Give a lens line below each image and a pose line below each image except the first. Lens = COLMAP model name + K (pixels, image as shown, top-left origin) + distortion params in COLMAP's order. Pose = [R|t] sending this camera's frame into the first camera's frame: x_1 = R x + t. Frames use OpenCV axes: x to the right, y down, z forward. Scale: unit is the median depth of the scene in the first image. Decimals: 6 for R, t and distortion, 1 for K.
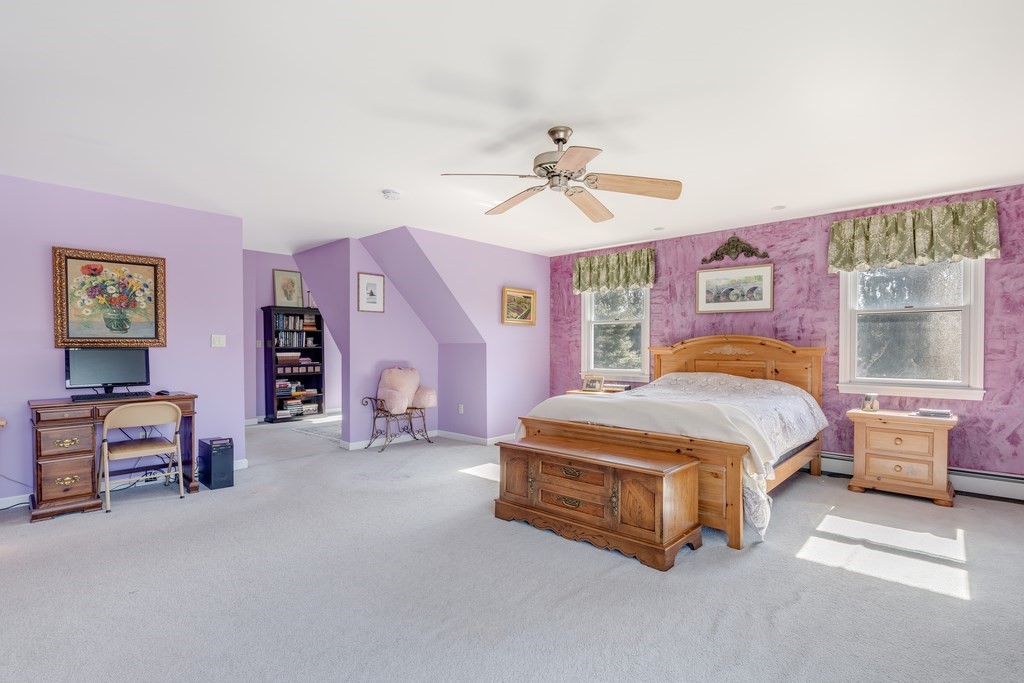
lens RADIAL K [[483.5, 0, 514.1], [0, 483.5, 346.0], [0, 0, 1]] dist [0.004434, 0.000690]
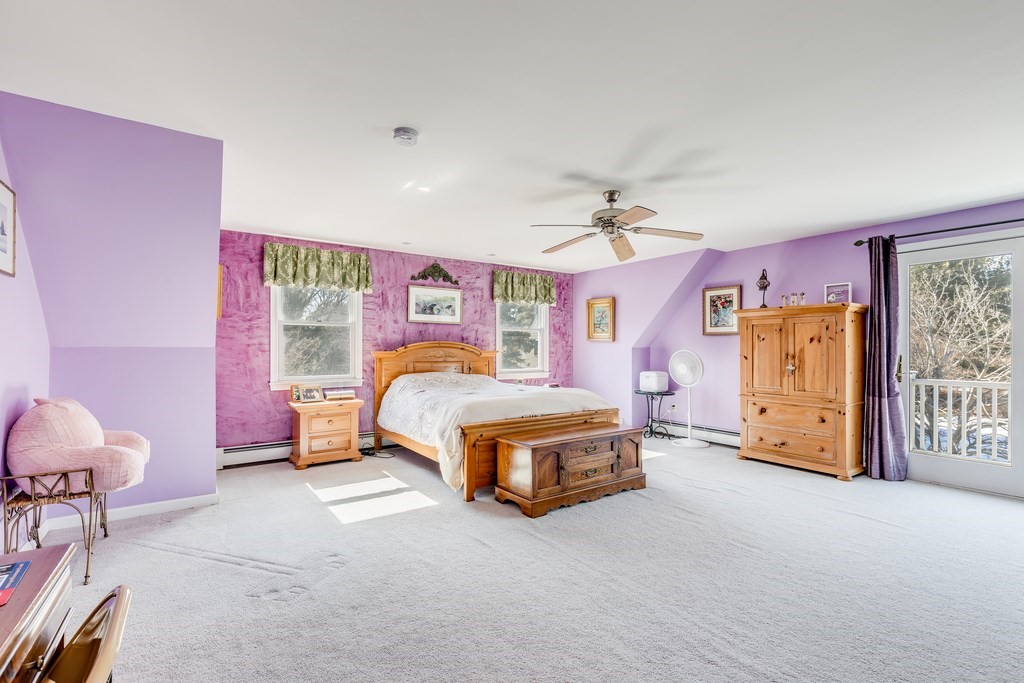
lens RADIAL K [[455.8, 0, 514.5], [0, 455.8, 344.8], [0, 0, 1]] dist [-0.000827, 0.000012]
pose [[0.221495, 0.004597, 0.975151, -0.654872], [-0.001770, 0.999989, -0.004312, -0.008790], [-0.975160, -0.000771, 0.221501, 0.538352]]
